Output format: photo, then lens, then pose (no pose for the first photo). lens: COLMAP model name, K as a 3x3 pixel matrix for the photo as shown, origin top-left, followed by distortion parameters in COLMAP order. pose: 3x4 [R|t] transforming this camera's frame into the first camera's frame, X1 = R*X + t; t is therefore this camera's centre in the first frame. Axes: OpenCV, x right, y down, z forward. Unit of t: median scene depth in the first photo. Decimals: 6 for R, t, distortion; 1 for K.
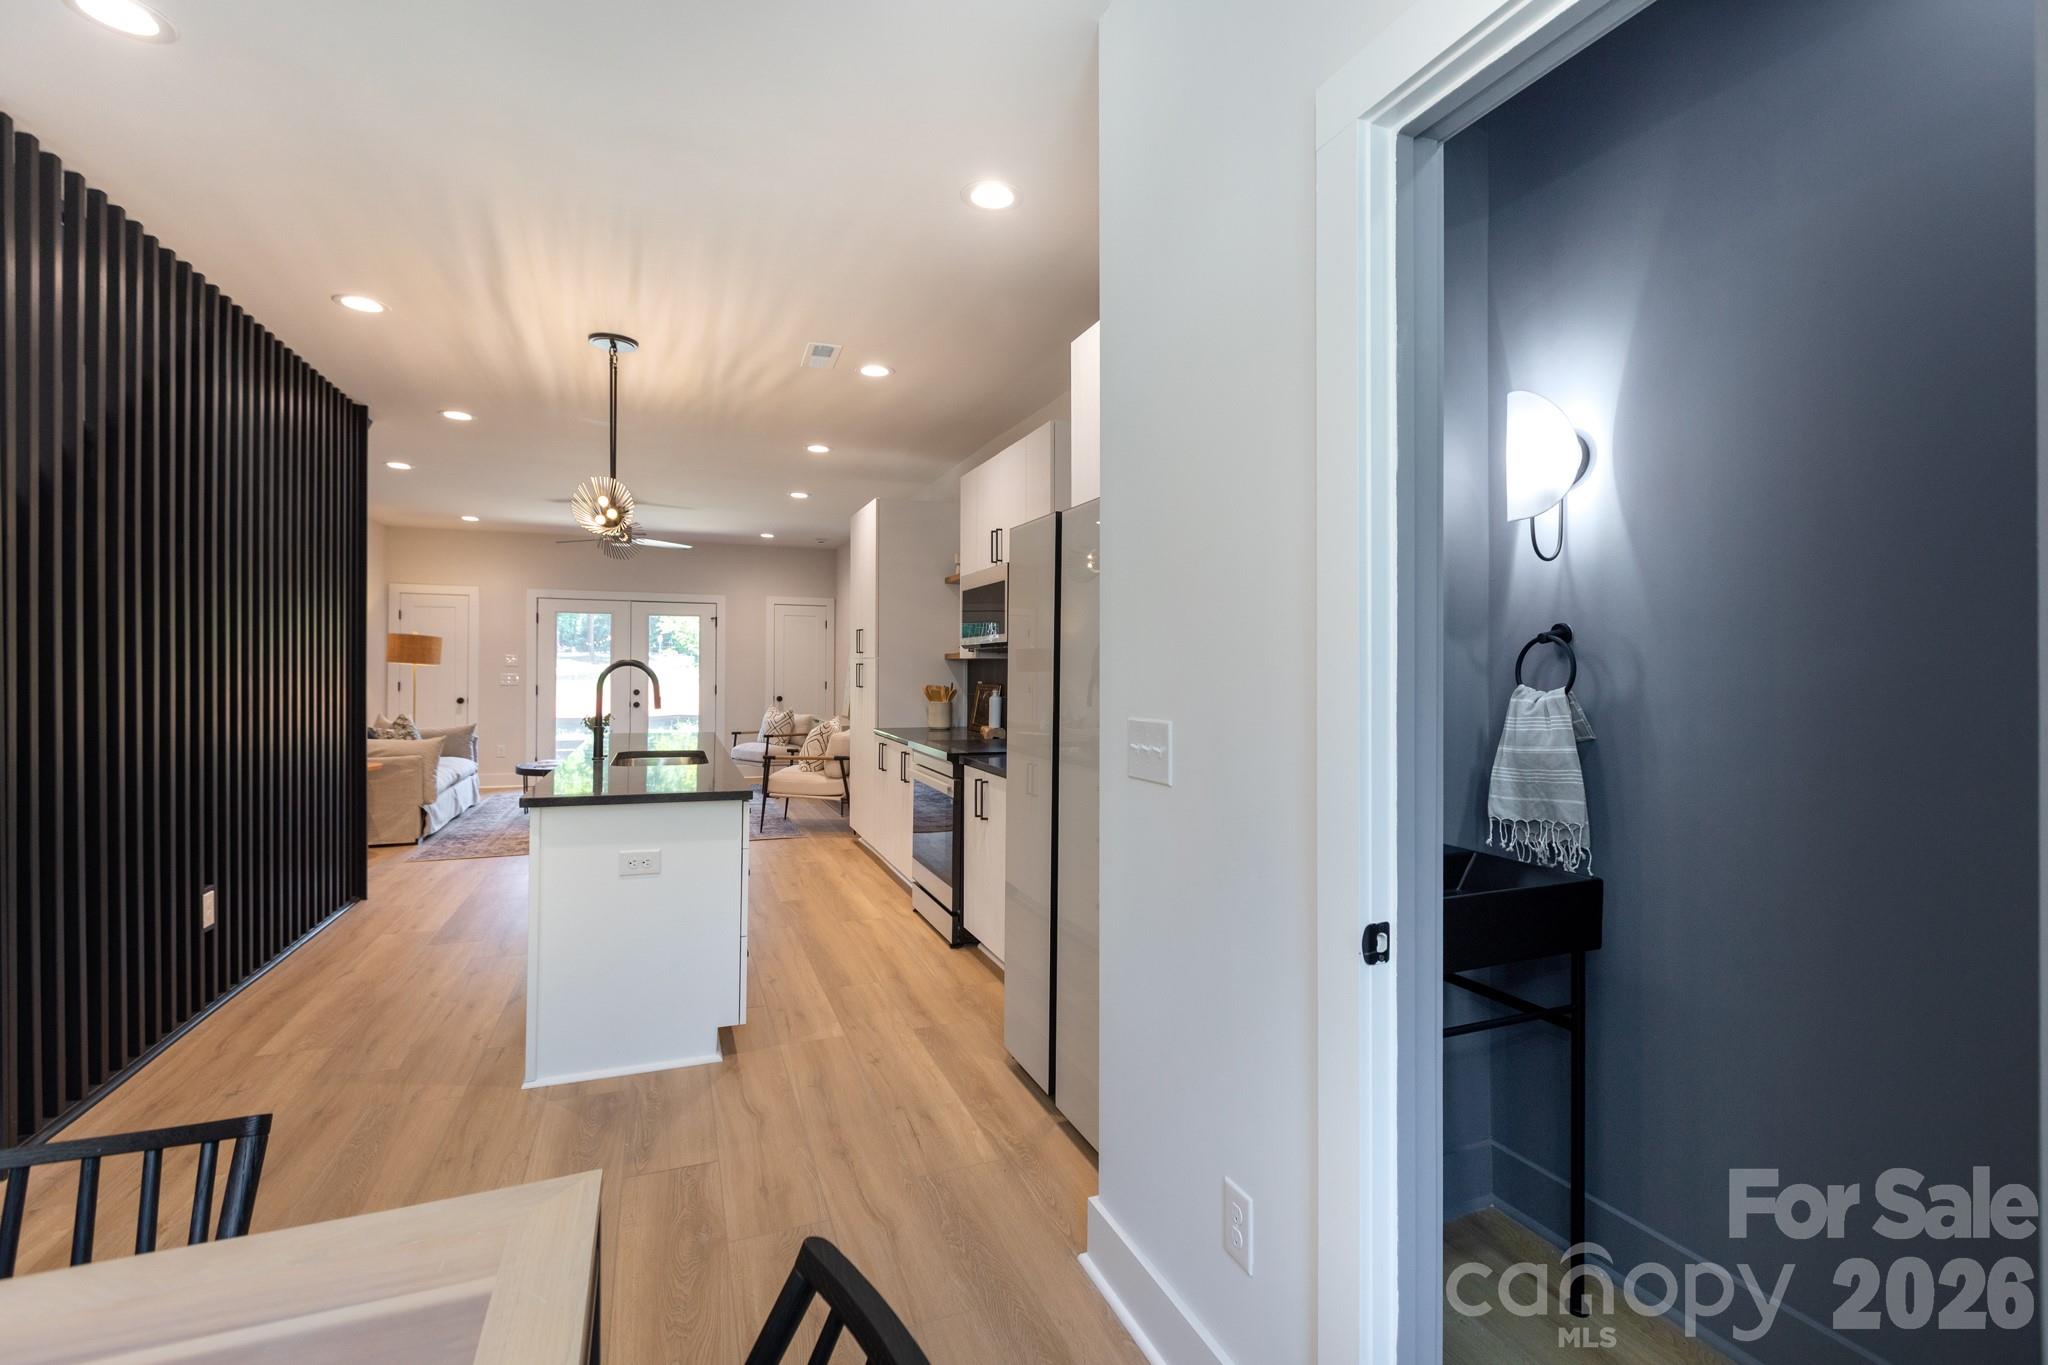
lens RADIAL K [[939.9, 0, 1055.6], [0, 939.9, 667.5], [0, 0, 1]] dist [0.009948, -0.003878]
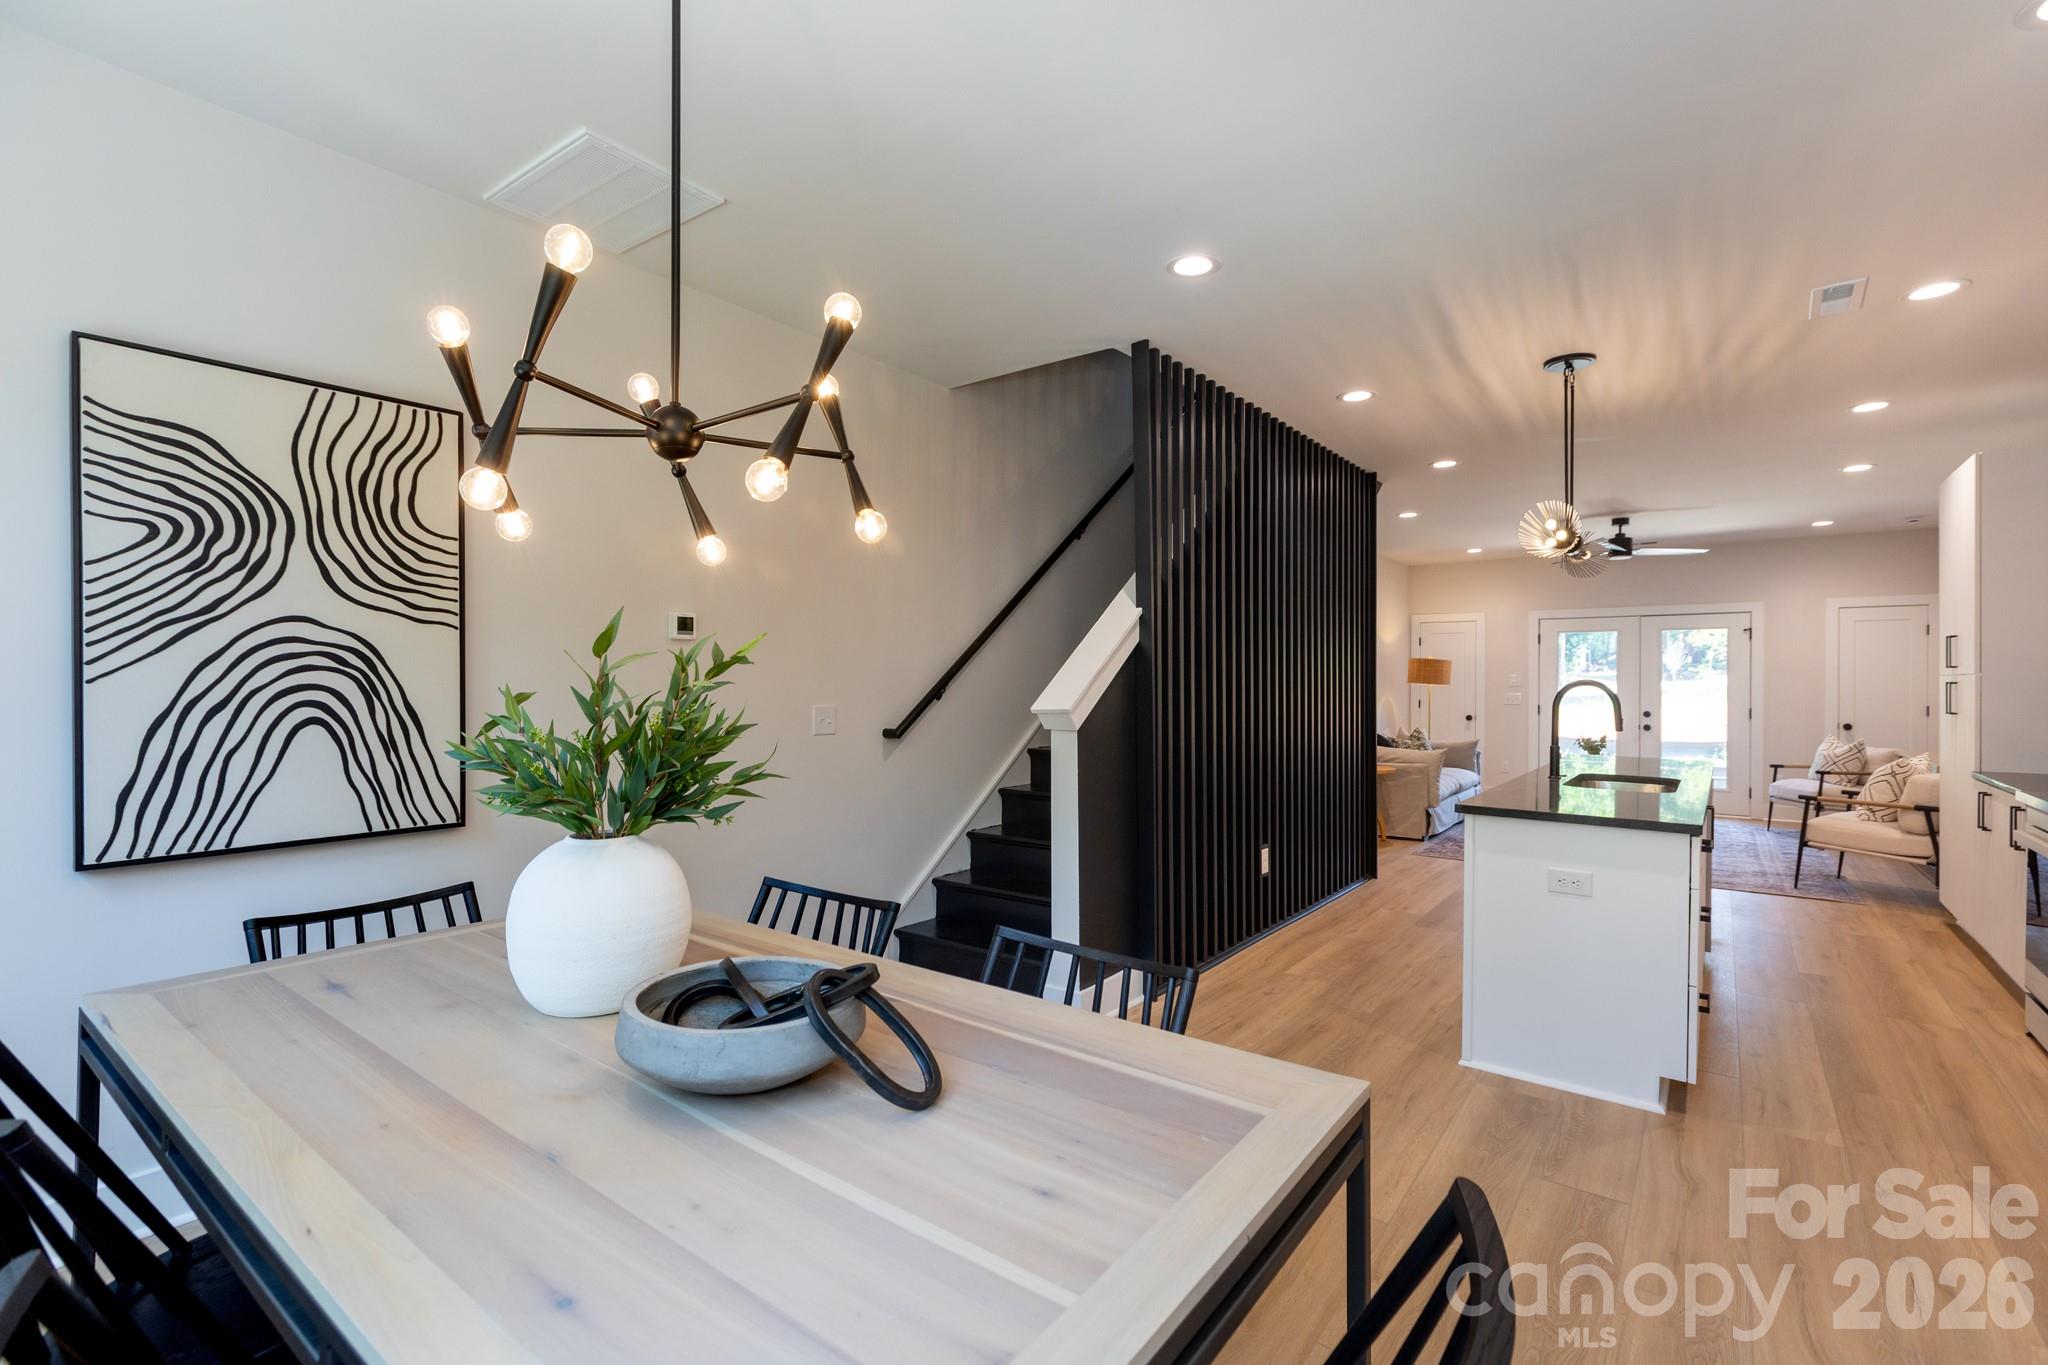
lens RADIAL K [[939.9, 0, 1004.0], [0, 939.9, 684.3], [0, 0, 1]] dist [0.009948, -0.003878]
pose [[0.491641, -0.003033, -0.870793, 0.113273], [-0.000044, 0.999994, -0.003507, 0.000251], [0.870798, 0.001763, 0.491638, -0.015585]]
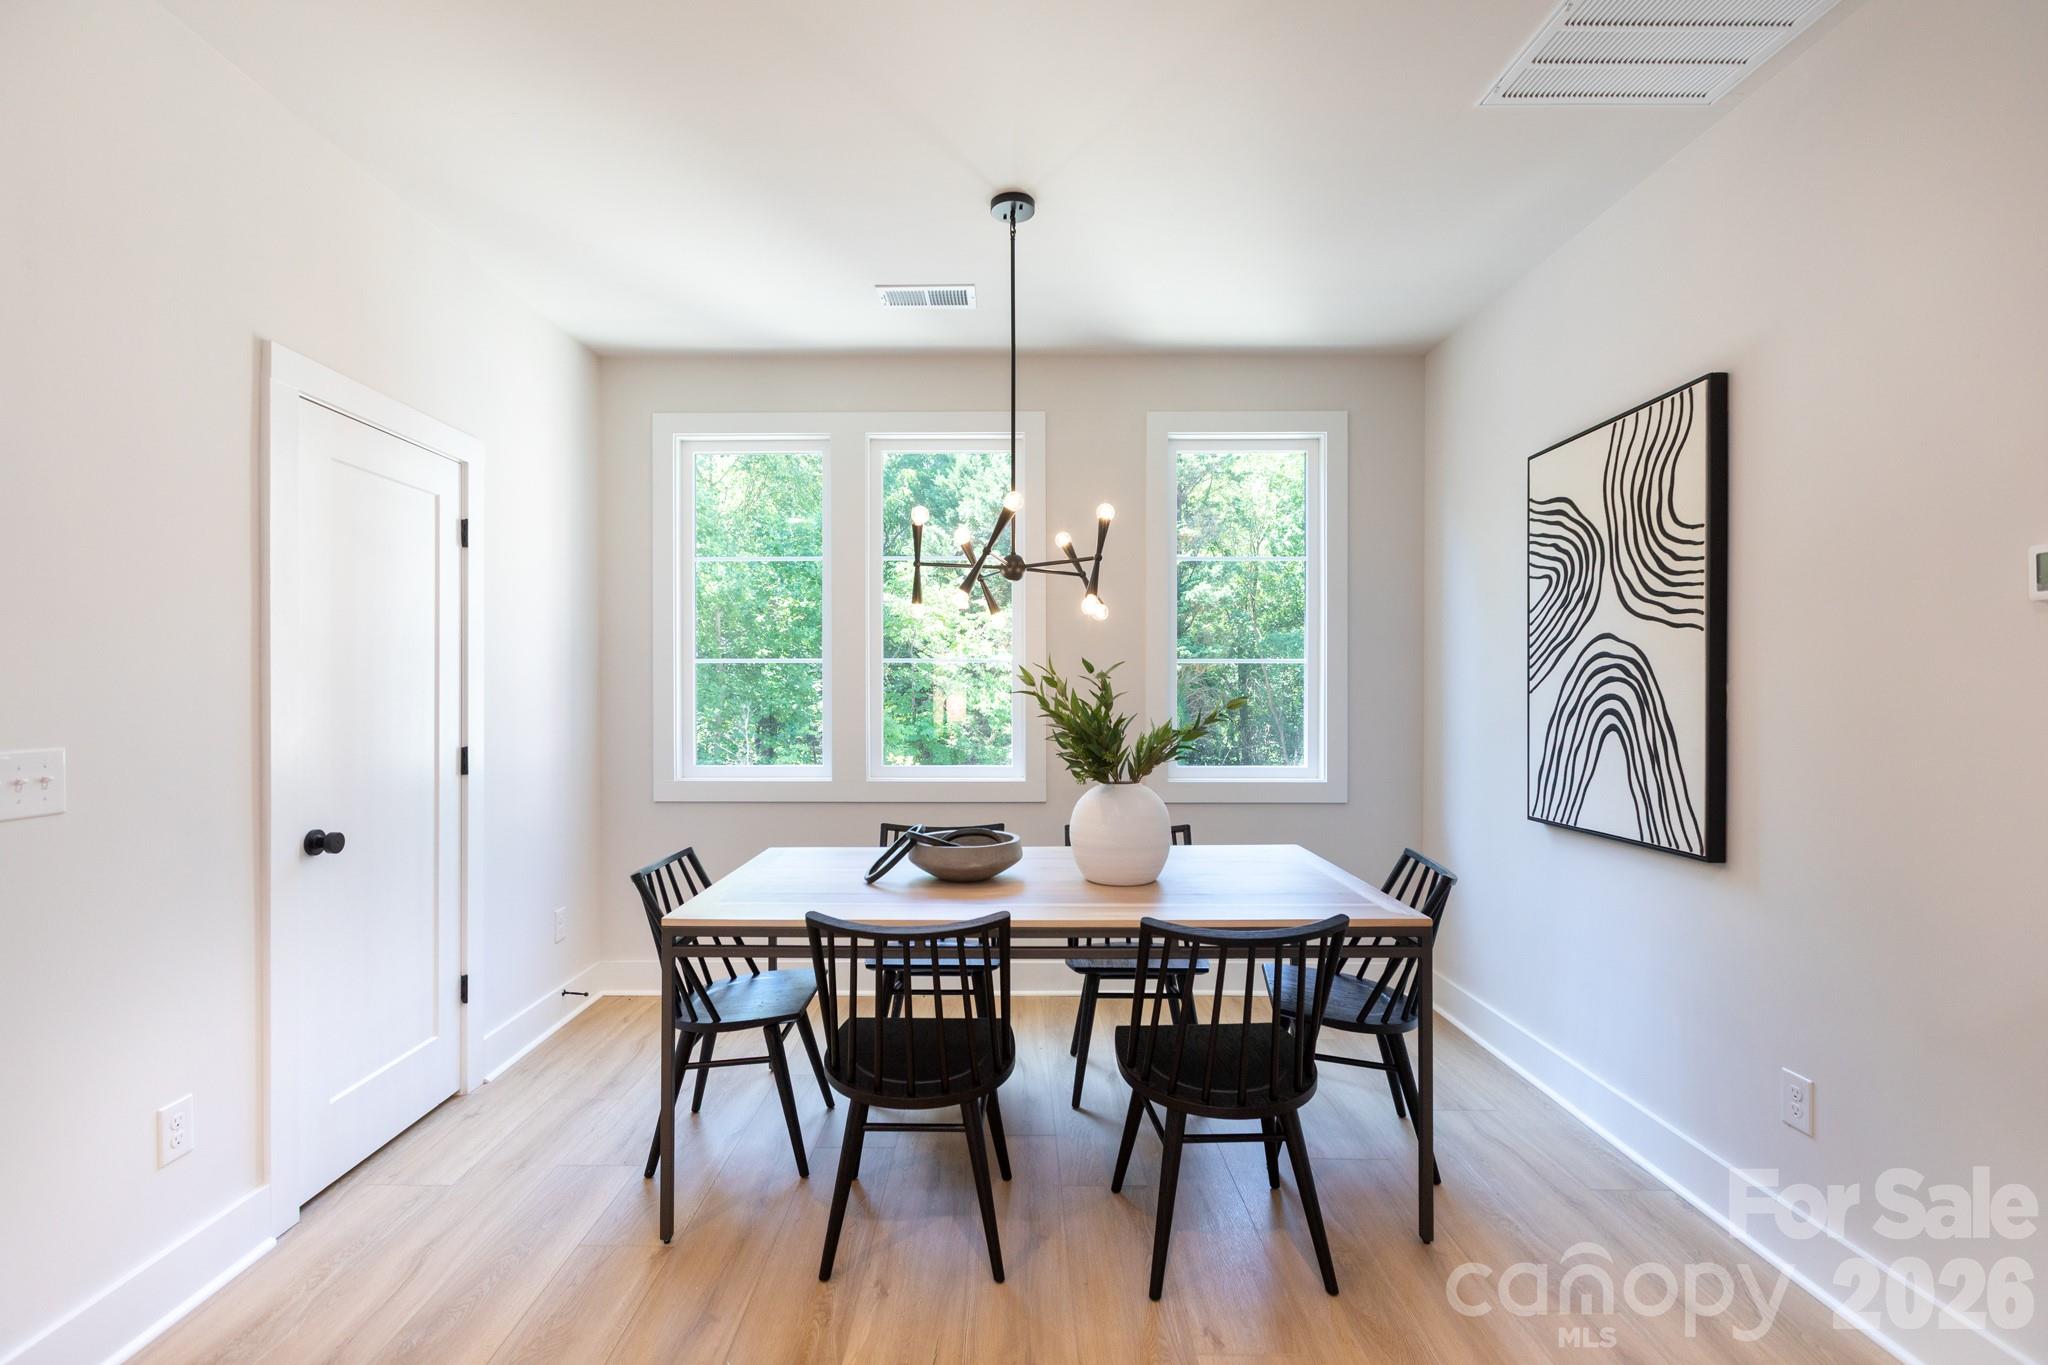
lens RADIAL K [[939.9, 0, 985.7], [0, 939.9, 692.0], [0, 0, 1]] dist [0.009948, -0.003878]
pose [[-0.910337, -0.009320, 0.413764, -0.547556], [-0.008383, 0.999957, 0.004080, -0.002581], [-0.413784, 0.000245, -0.910375, 0.729625]]
